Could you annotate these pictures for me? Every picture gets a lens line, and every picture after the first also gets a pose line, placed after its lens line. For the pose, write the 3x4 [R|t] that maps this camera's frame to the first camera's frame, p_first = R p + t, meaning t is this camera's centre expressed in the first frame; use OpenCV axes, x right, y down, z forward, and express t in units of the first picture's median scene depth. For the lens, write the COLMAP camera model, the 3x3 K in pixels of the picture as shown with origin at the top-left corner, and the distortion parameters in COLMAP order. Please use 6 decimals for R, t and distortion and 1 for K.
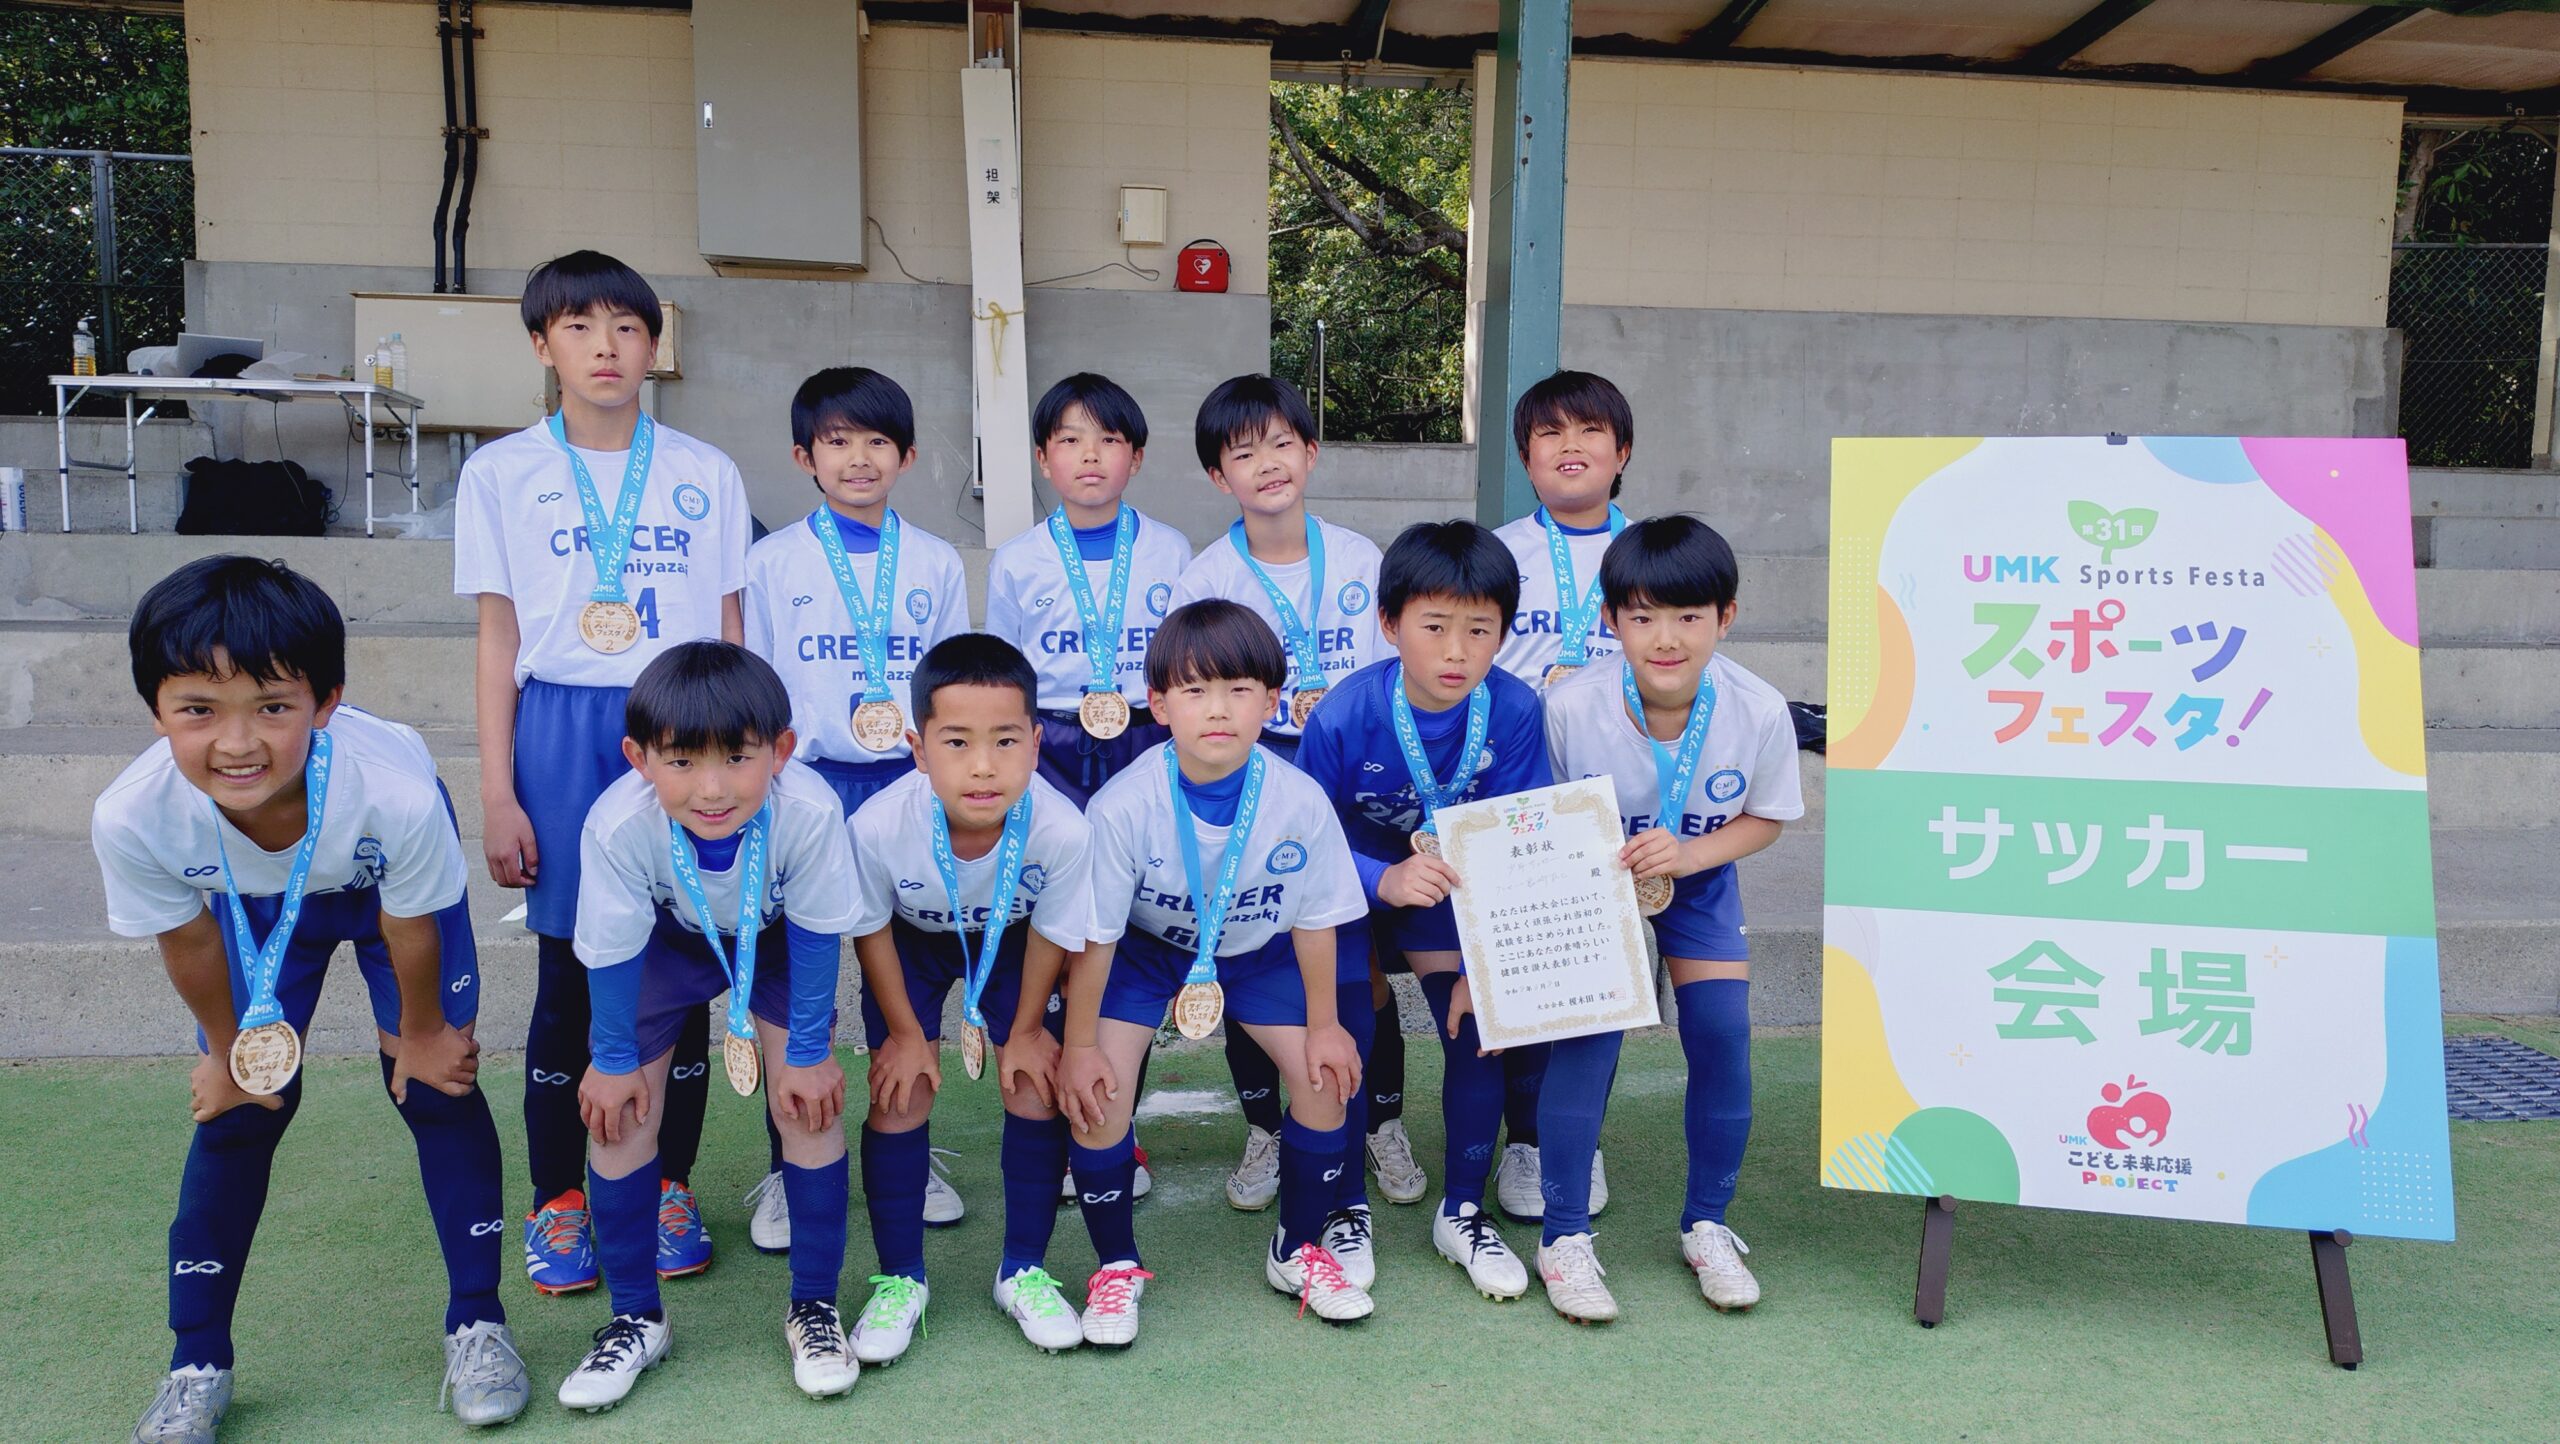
lens RADIAL K [[1999.5, 0, 1309.5], [0, 1999.5, 724.3], [0, 0, 1]] dist [0.023911, -0.035778]
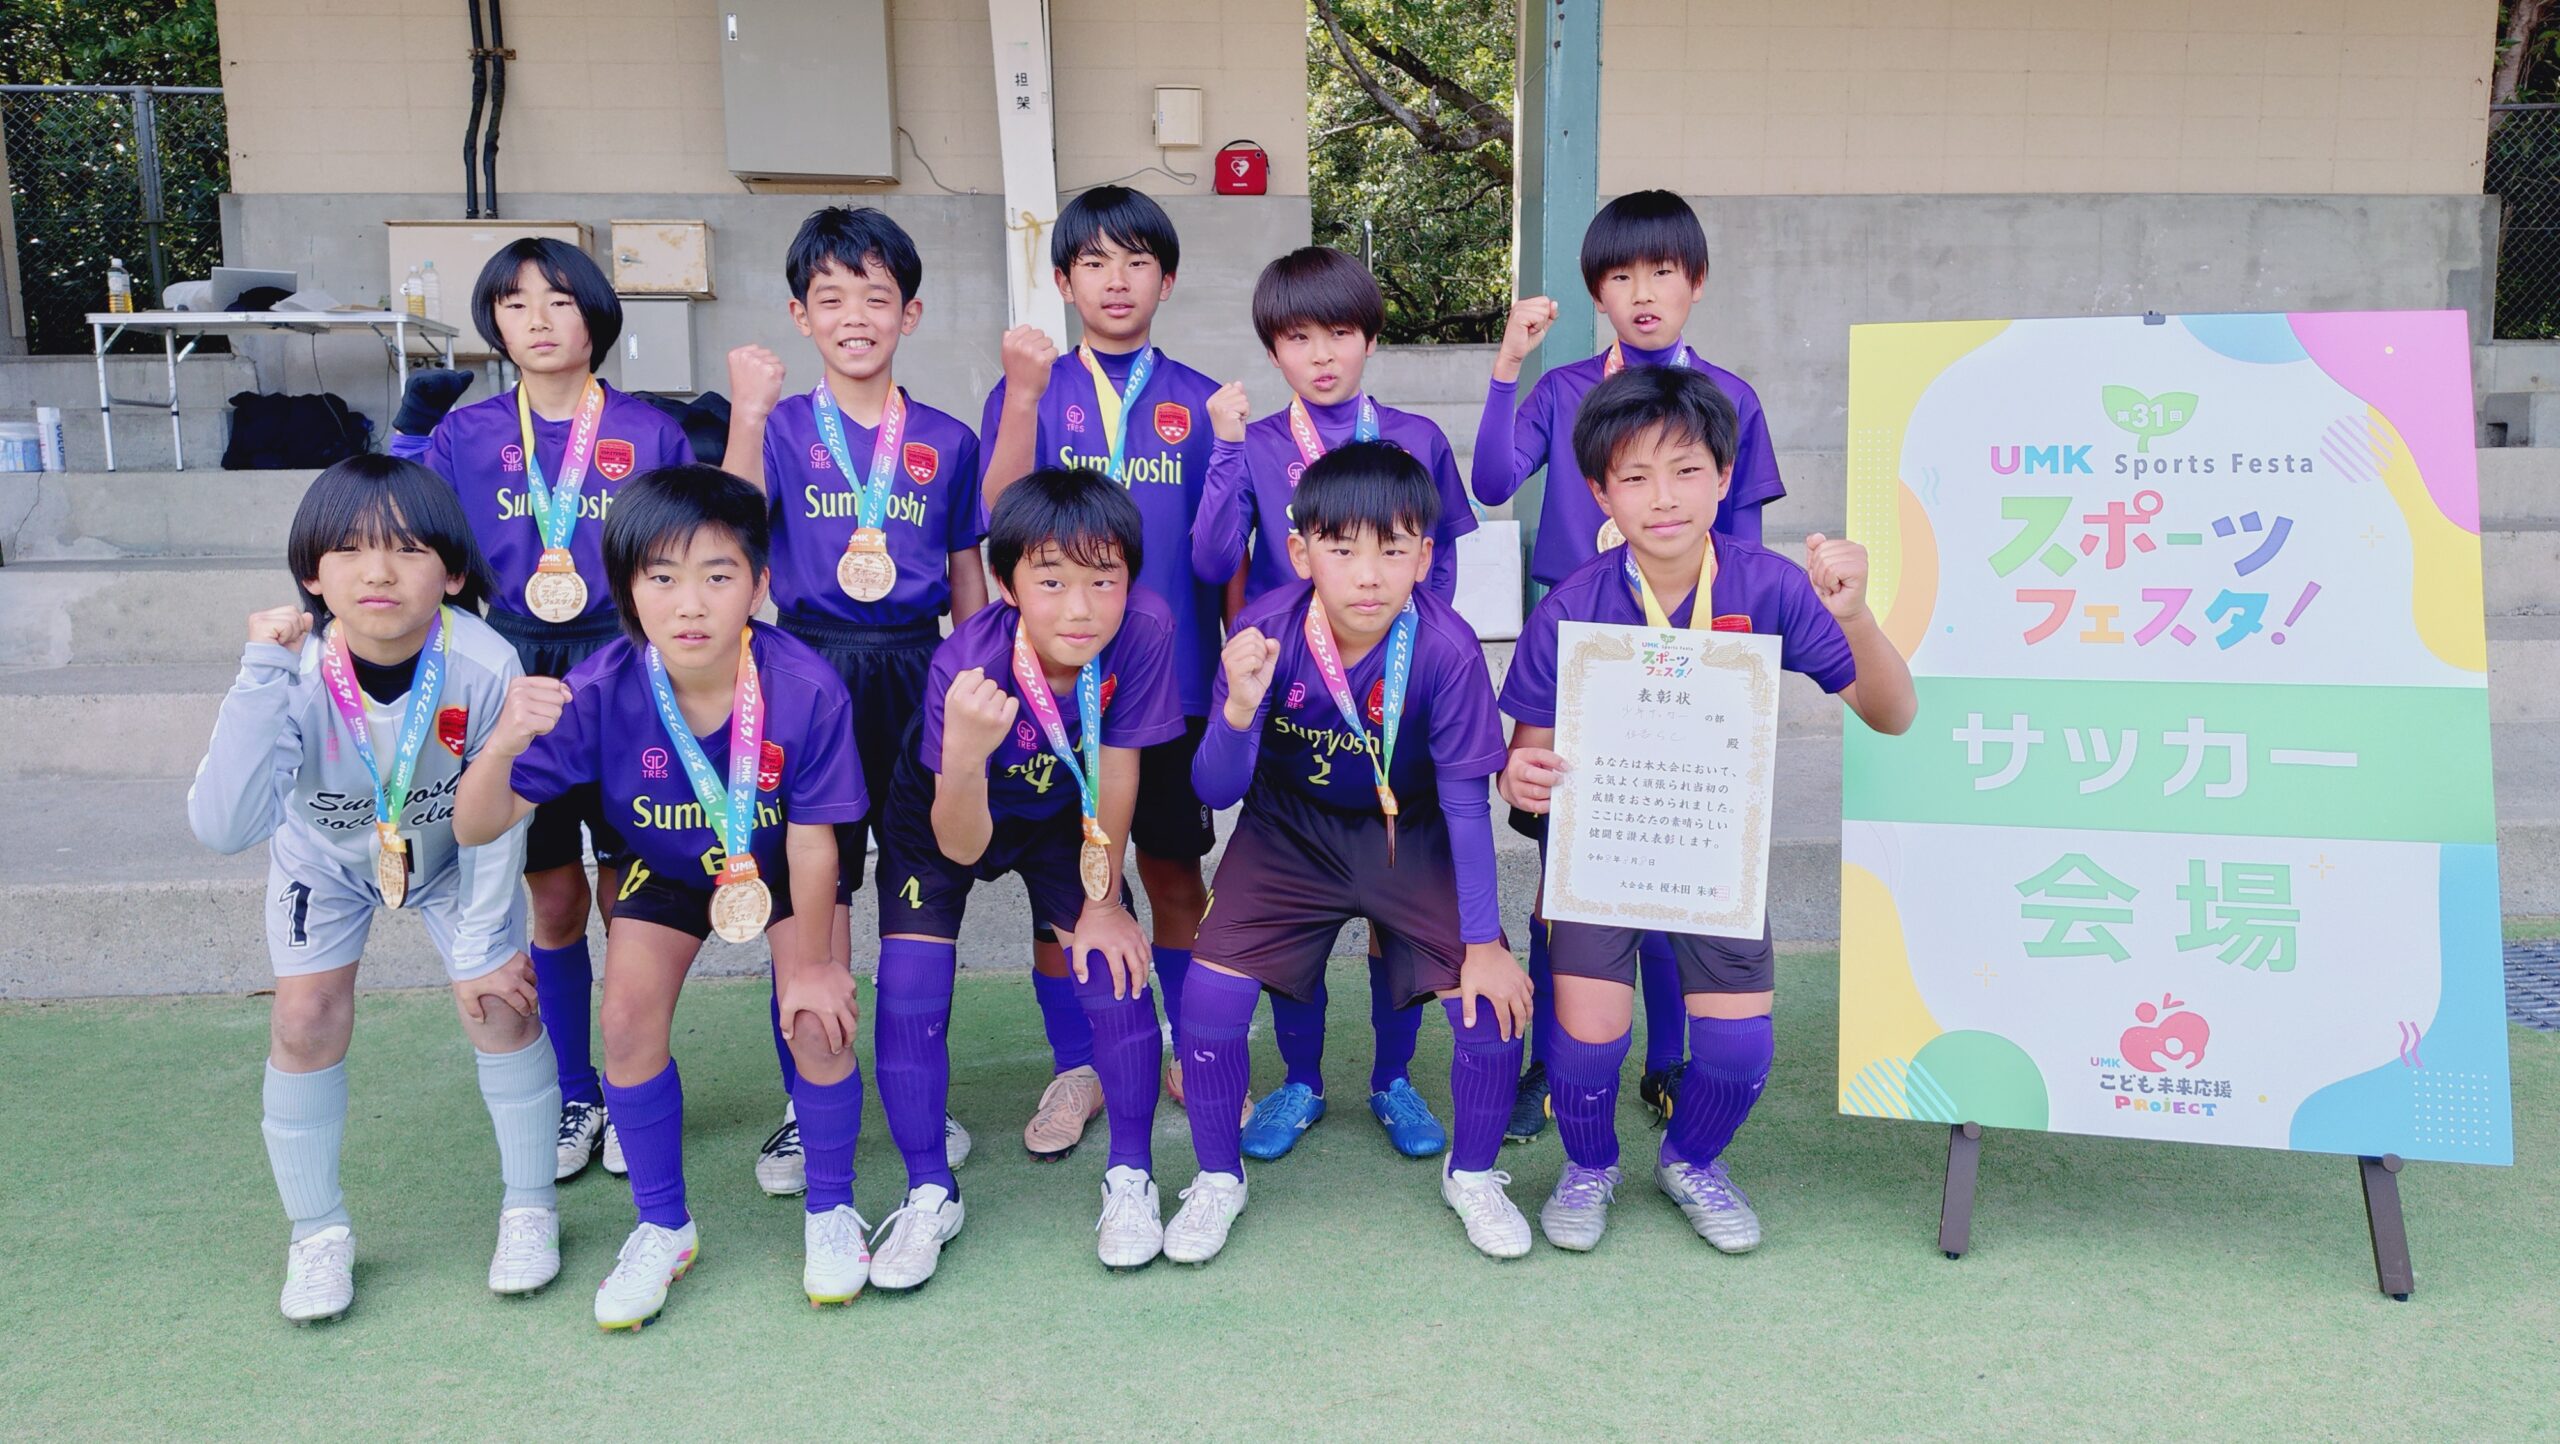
lens RADIAL K [[2011.7, 0, 1303.1], [0, 2011.7, 710.2], [0, 0, 1]] dist [0.029704, -0.048768]
pose [[0.998896, -0.019877, -0.042562, 0.025394], [0.021478, 0.999066, 0.037488, -0.001961], [0.041778, -0.038360, 0.998390, 0.020174]]
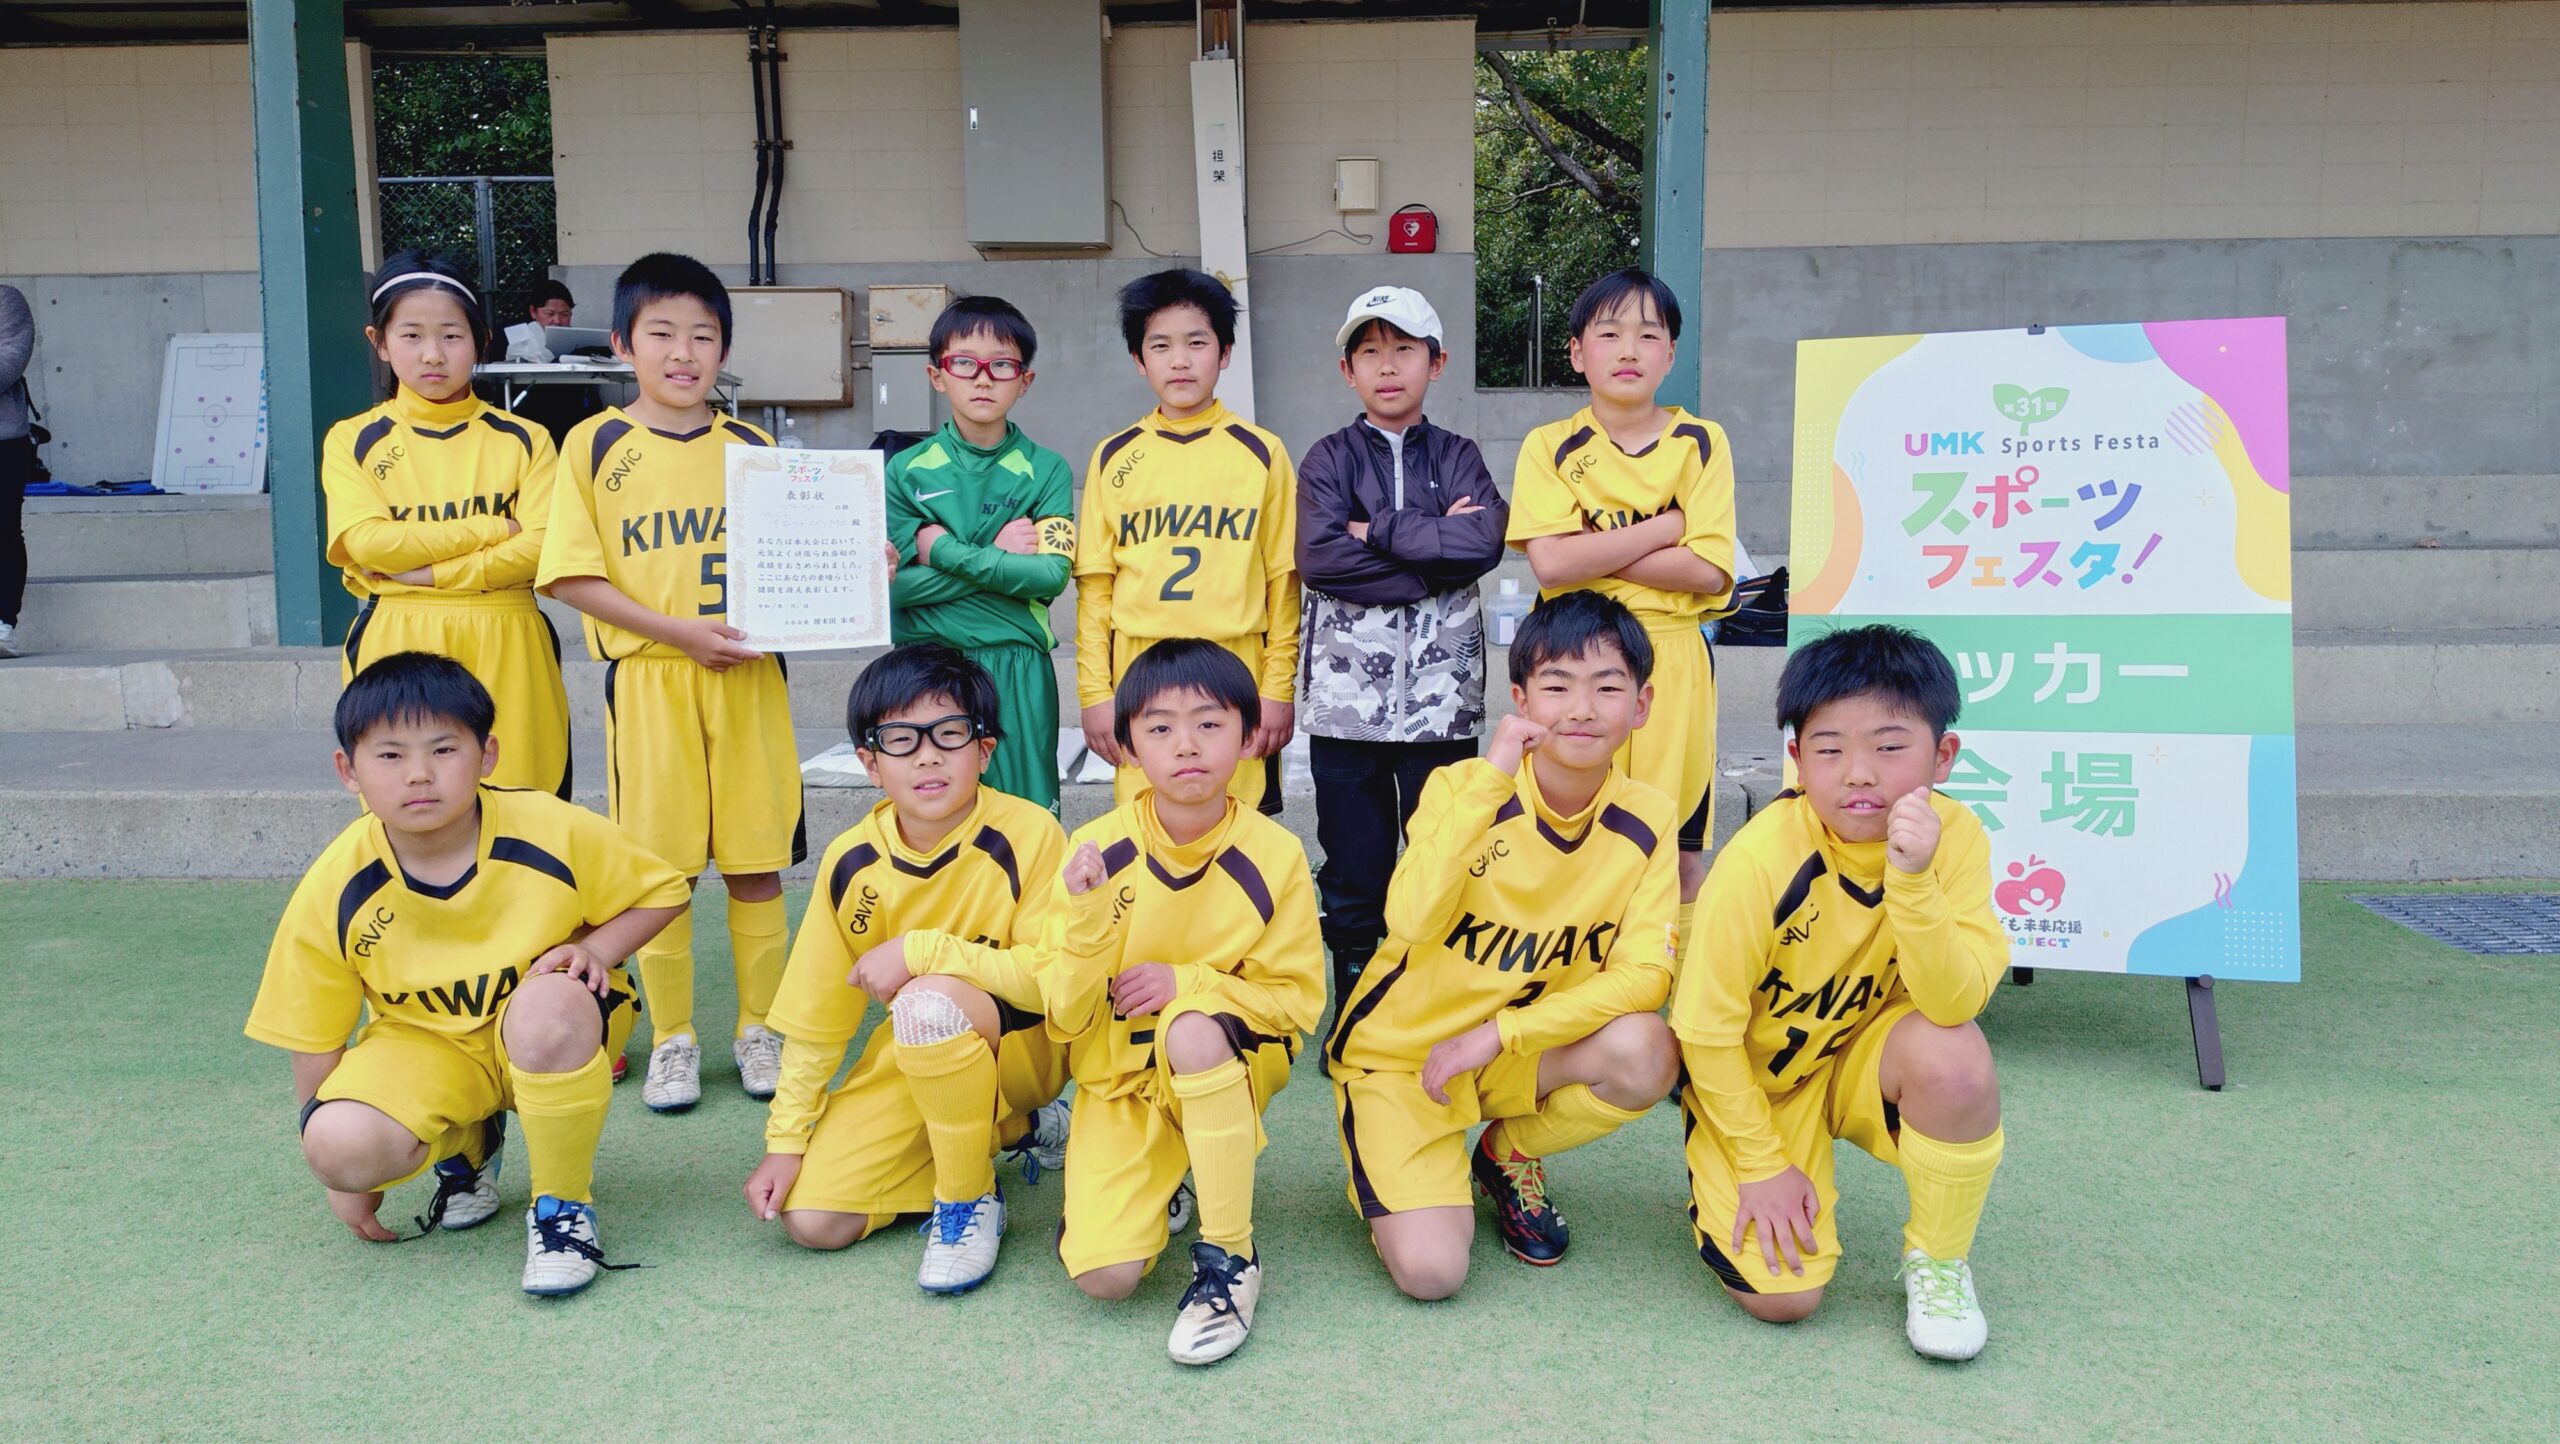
lens RADIAL K [[1987.2, 0, 1233.5], [0, 1987.2, 708.4], [0, 0, 1]] dist [0.042660, -0.076229]
pose [[0.983312, -0.005227, -0.181851, 0.085920], [0.006674, 0.999951, 0.007344, 0.041451], [0.181804, -0.008435, 0.983299, -0.151540]]
